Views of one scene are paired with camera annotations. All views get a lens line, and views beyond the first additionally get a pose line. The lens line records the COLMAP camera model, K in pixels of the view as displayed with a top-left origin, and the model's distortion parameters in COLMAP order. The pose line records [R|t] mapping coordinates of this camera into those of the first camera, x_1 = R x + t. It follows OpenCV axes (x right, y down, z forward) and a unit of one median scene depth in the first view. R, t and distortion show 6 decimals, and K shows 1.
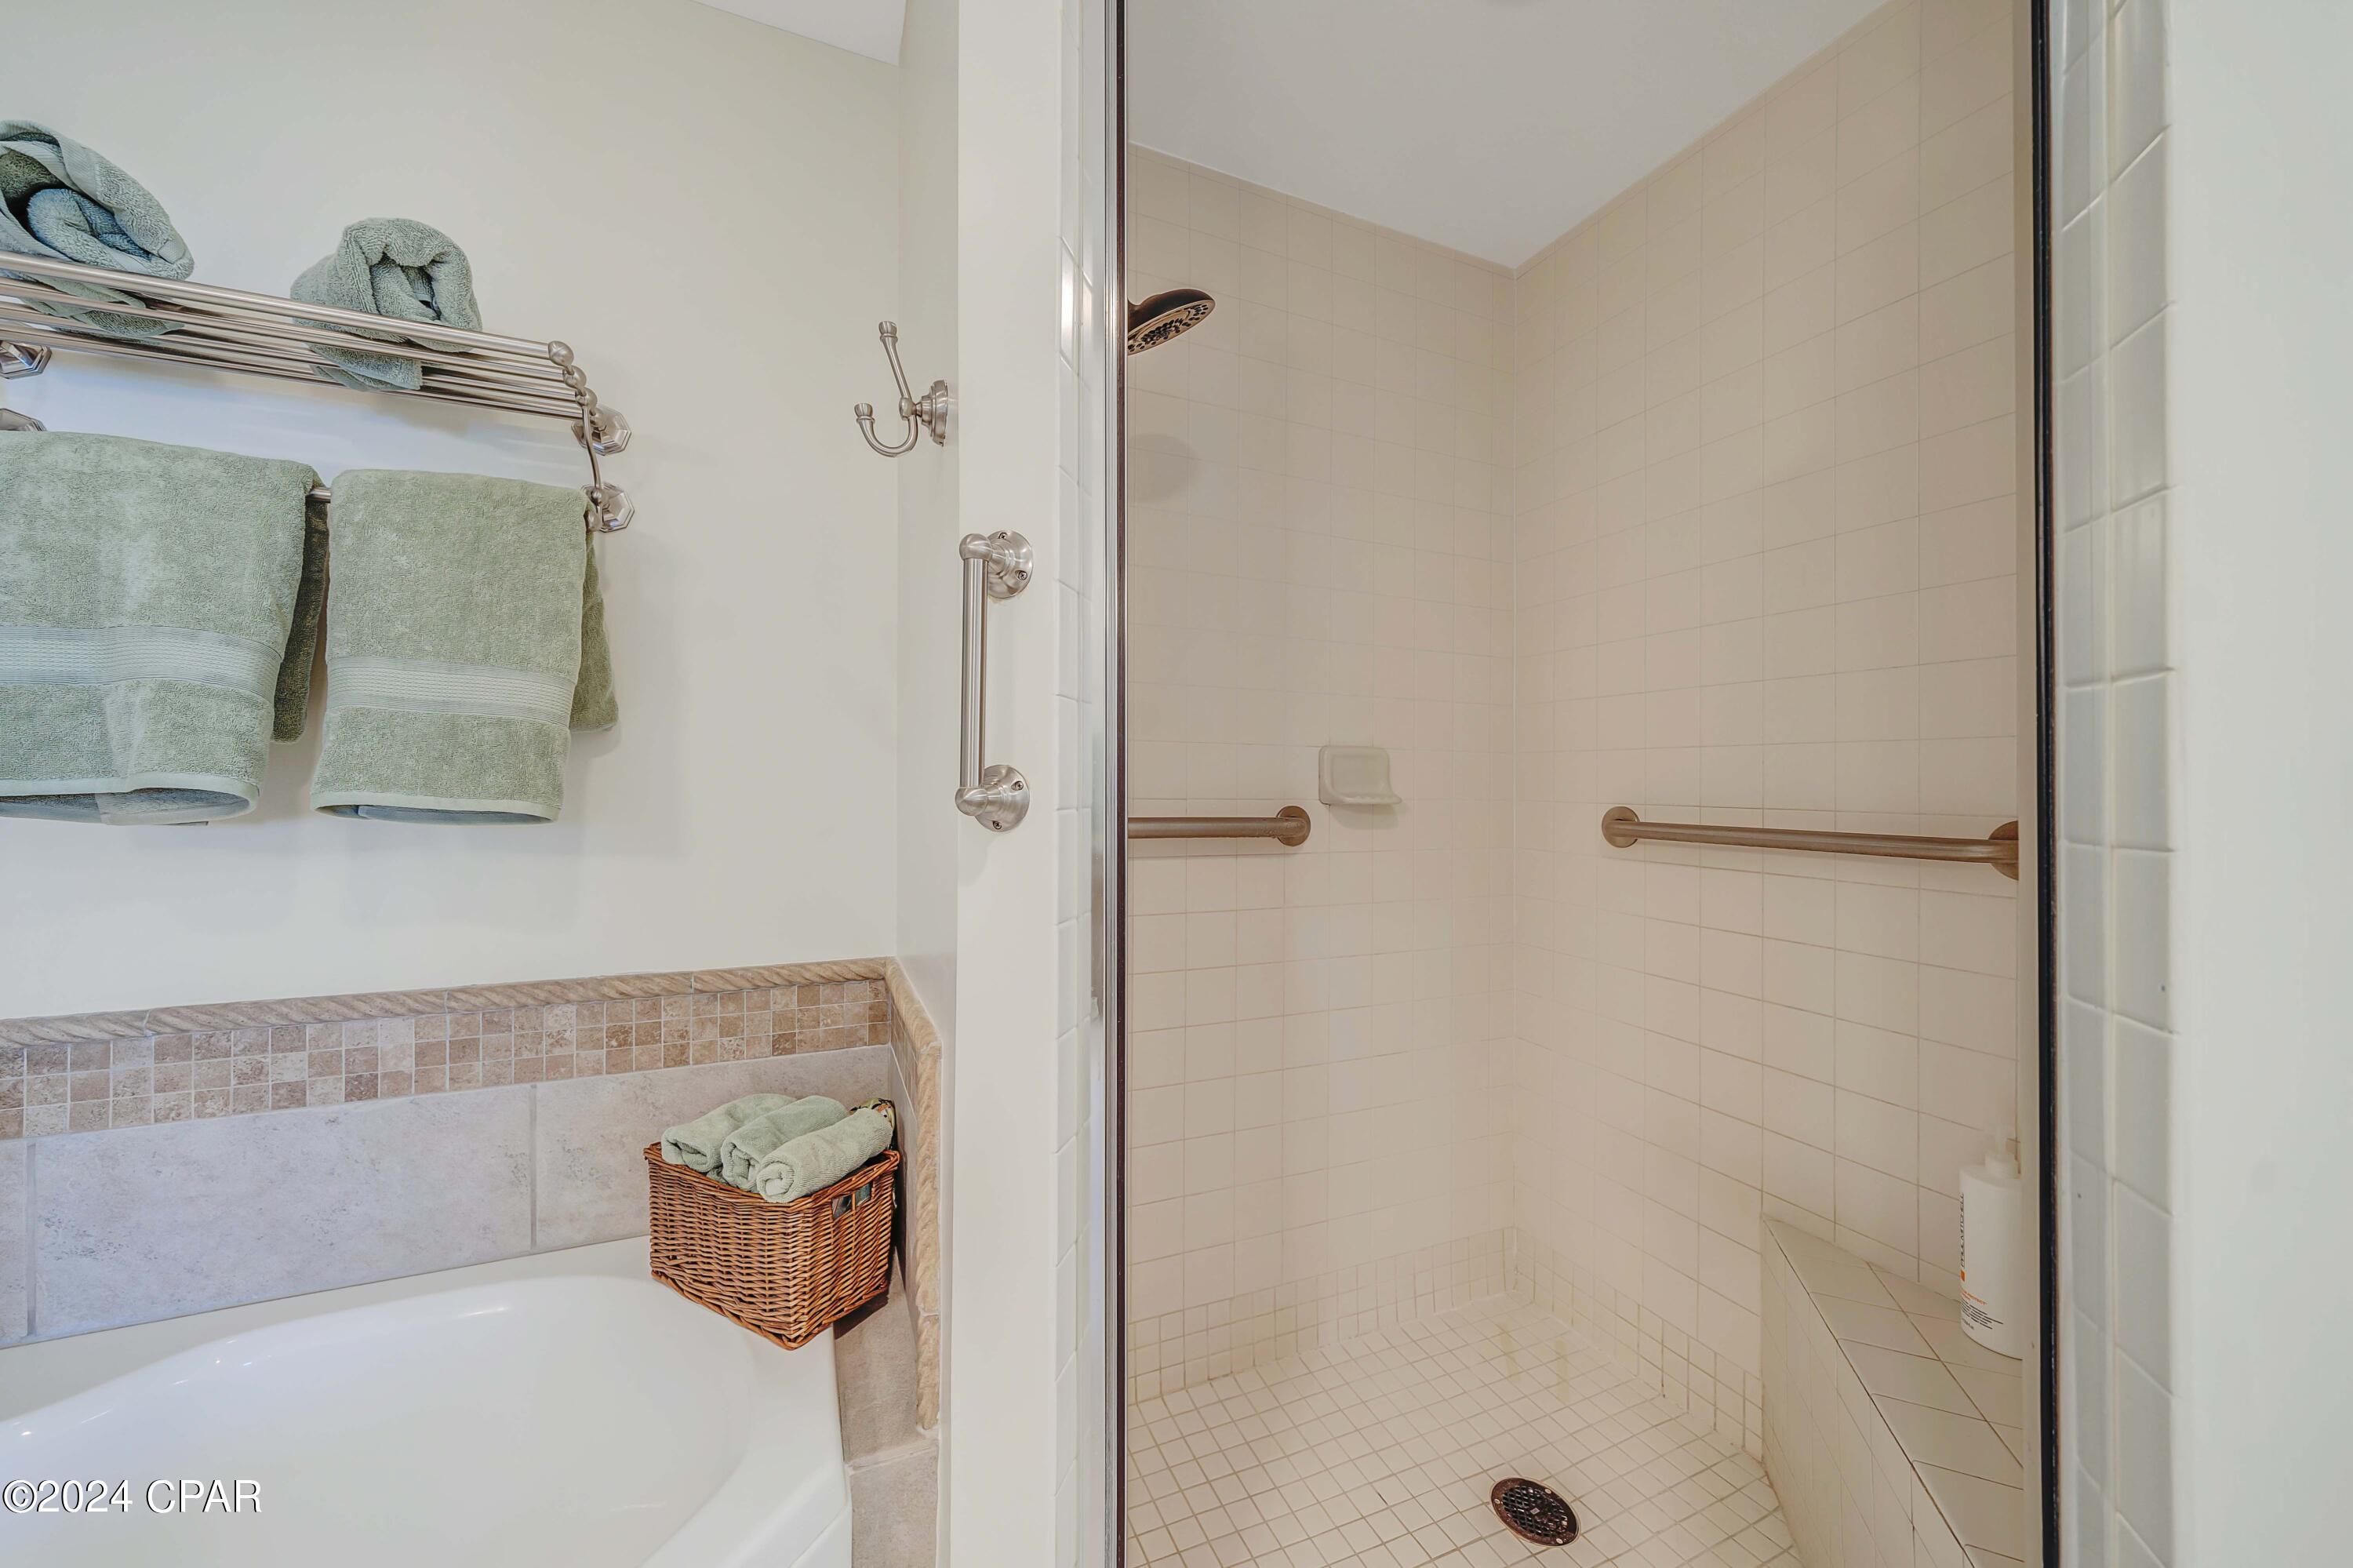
lens RADIAL K [[828.7, 0, 1159.4], [0, 828.7, 786.3], [0, 0, 1]] dist [-0.003567, -0.000161]
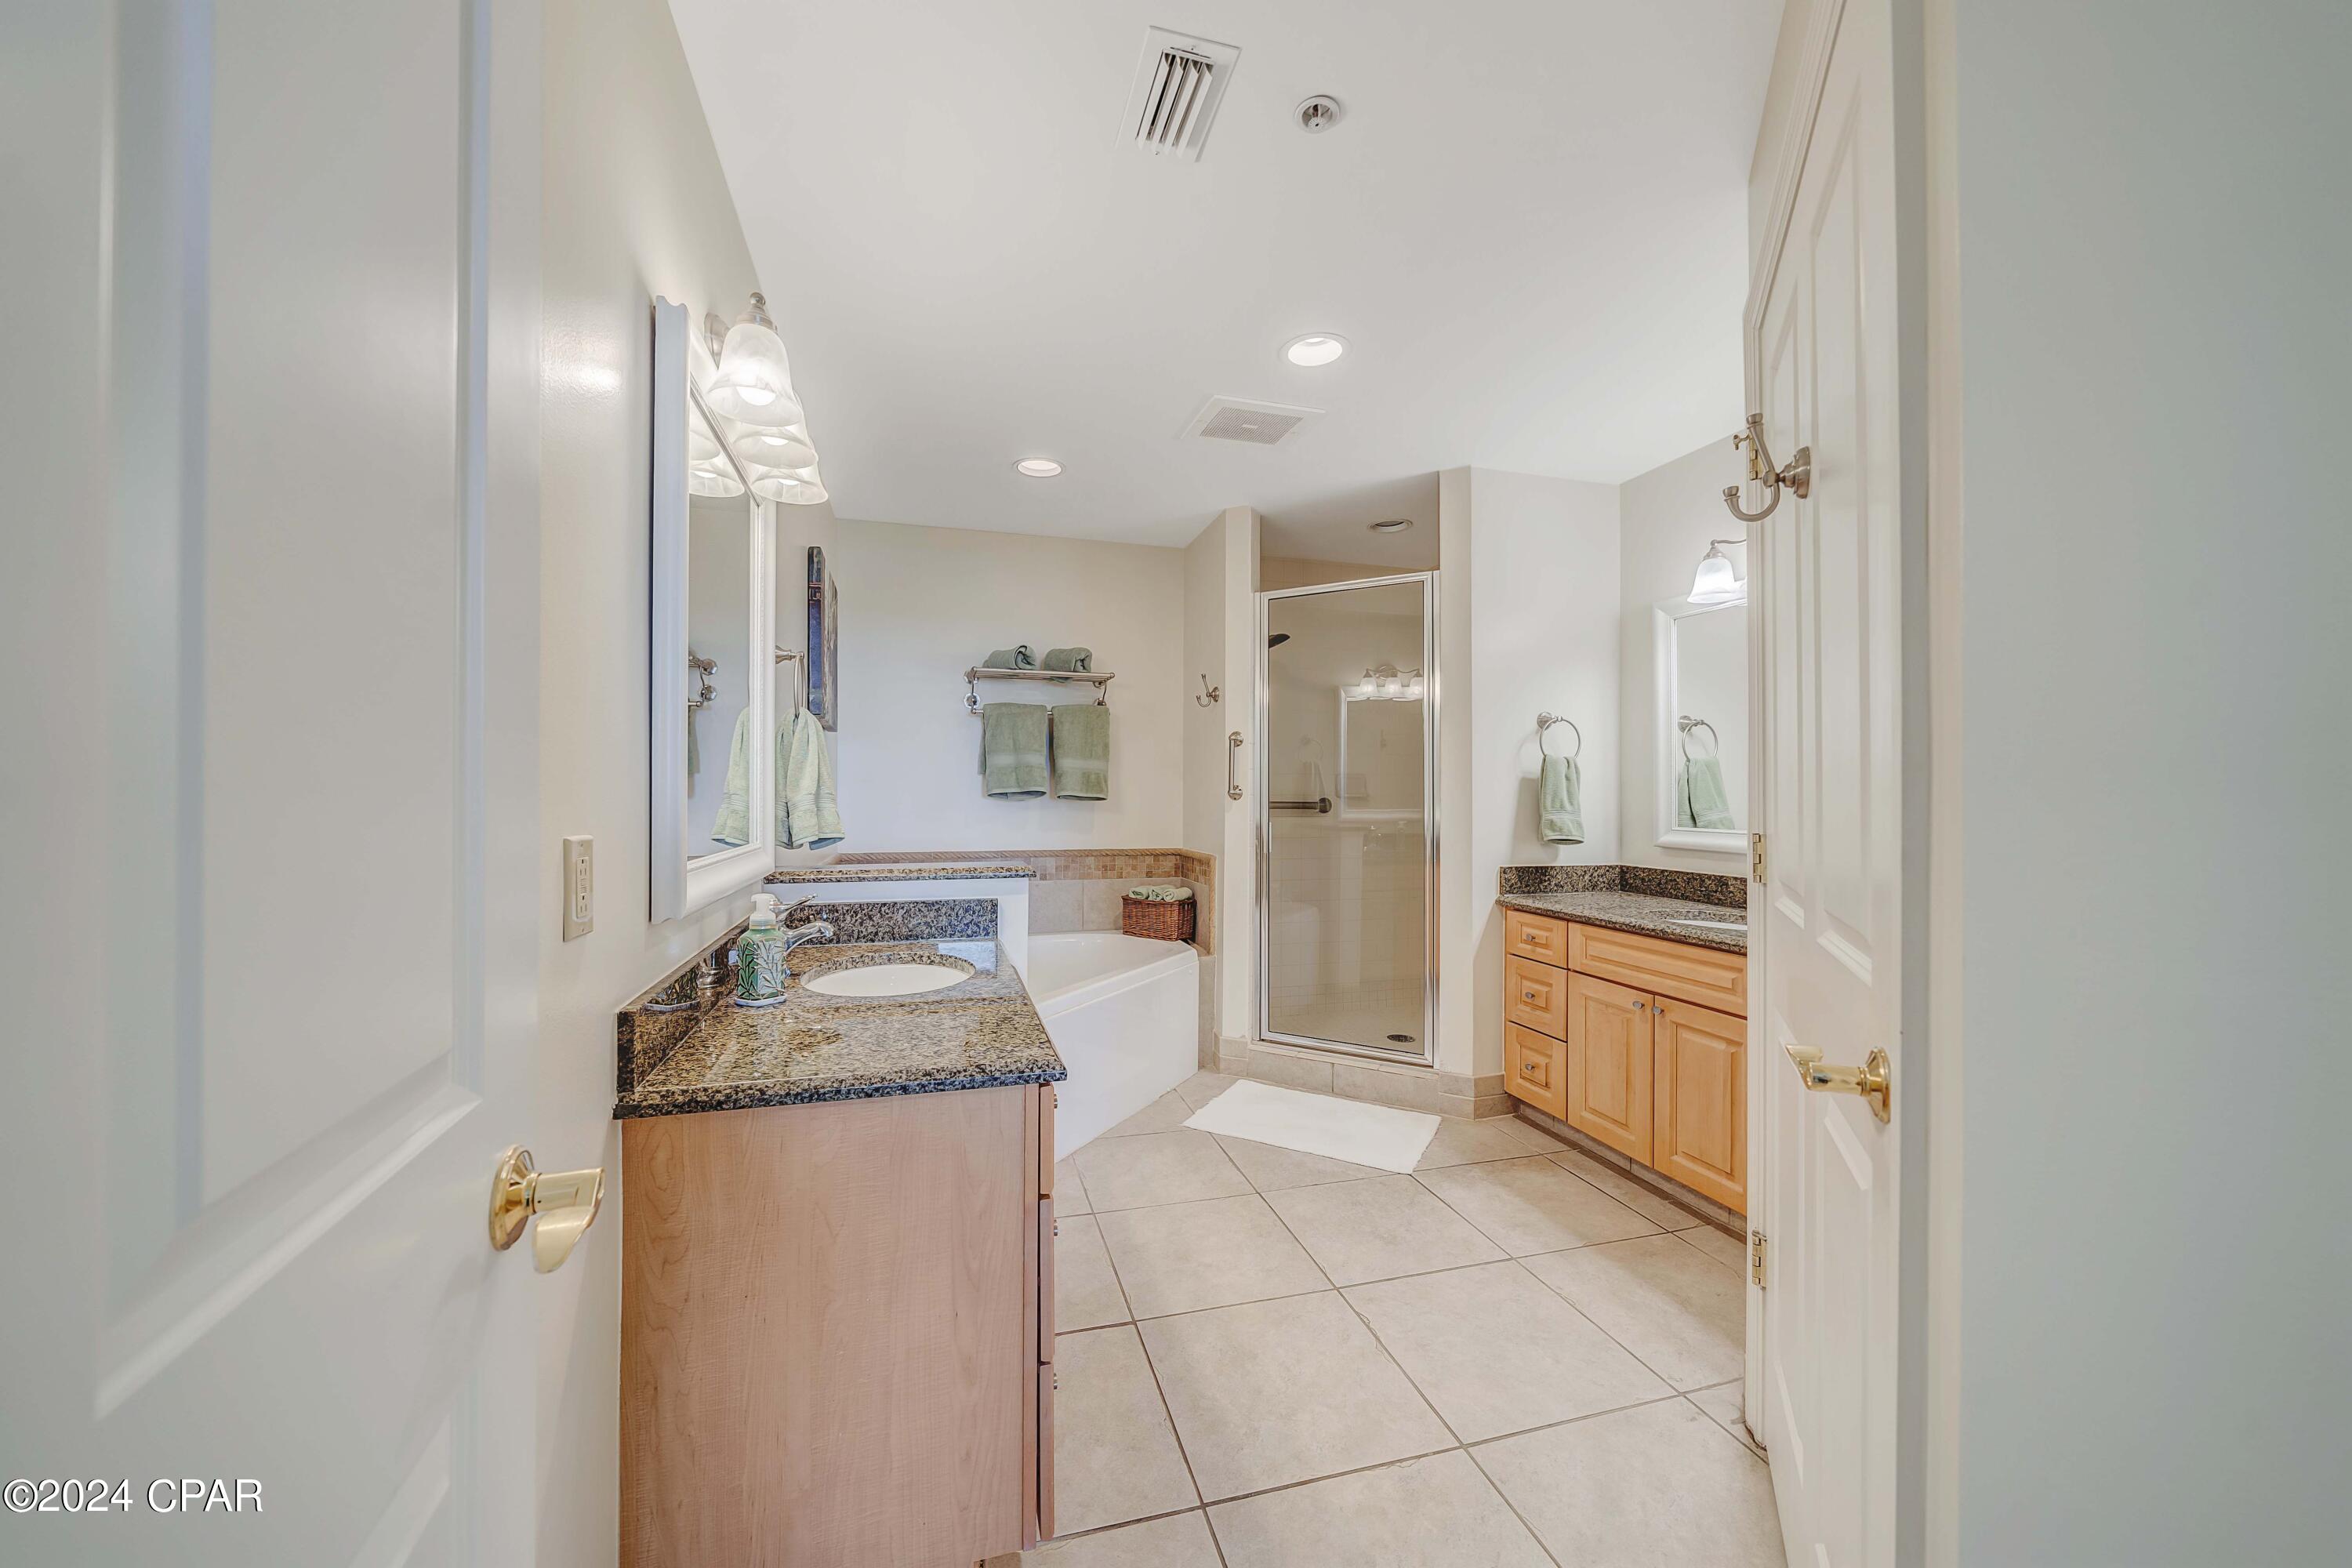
lens RADIAL K [[828.3, 0, 1158.9], [0, 828.3, 786.3], [0, 0, 1]] dist [-0.003567, -0.000161]
pose [[0.991455, -0.003659, -0.130401, -0.019780], [0.002758, 0.999971, -0.007094, 0.008162], [0.130423, 0.006674, 0.991436, -2.463986]]
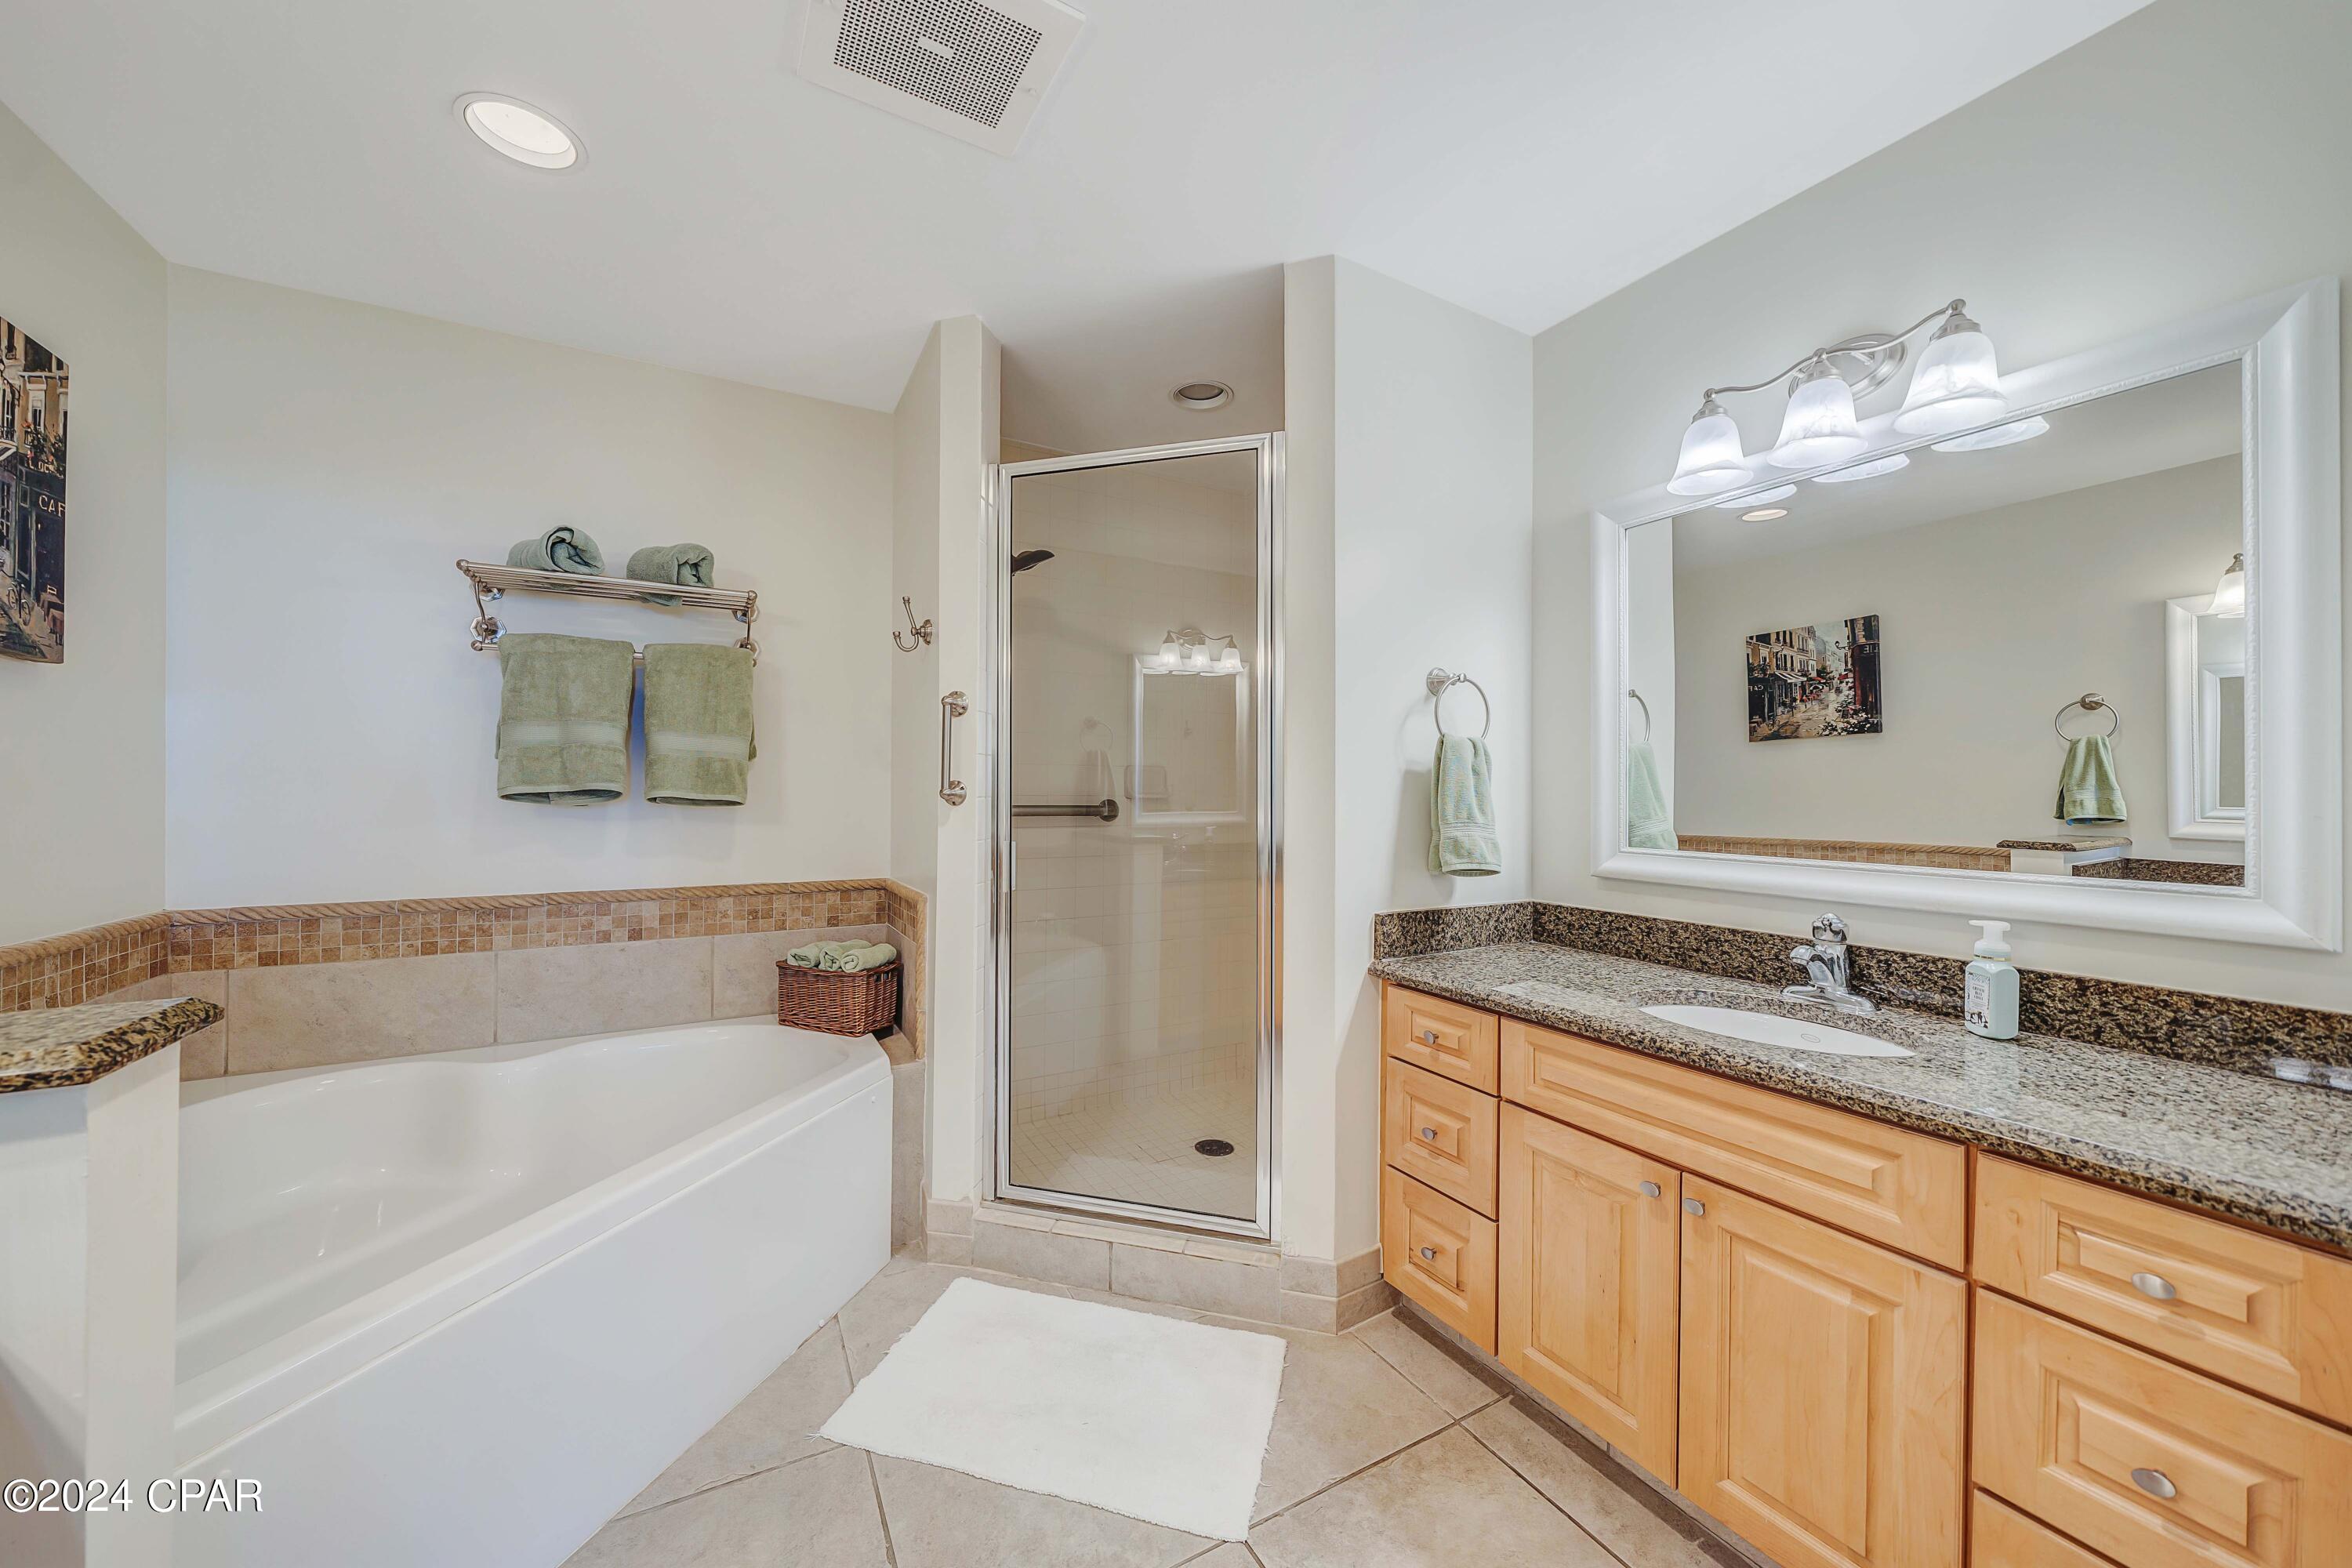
lens RADIAL K [[828.3, 0, 1158.9], [0, 828.3, 786.3], [0, 0, 1]] dist [-0.003567, -0.000161]
pose [[0.994710, -0.000562, 0.102720, 0.129486], [0.000880, 0.999995, -0.003056, 0.001282], [-0.102718, 0.003131, 0.994706, -1.220105]]
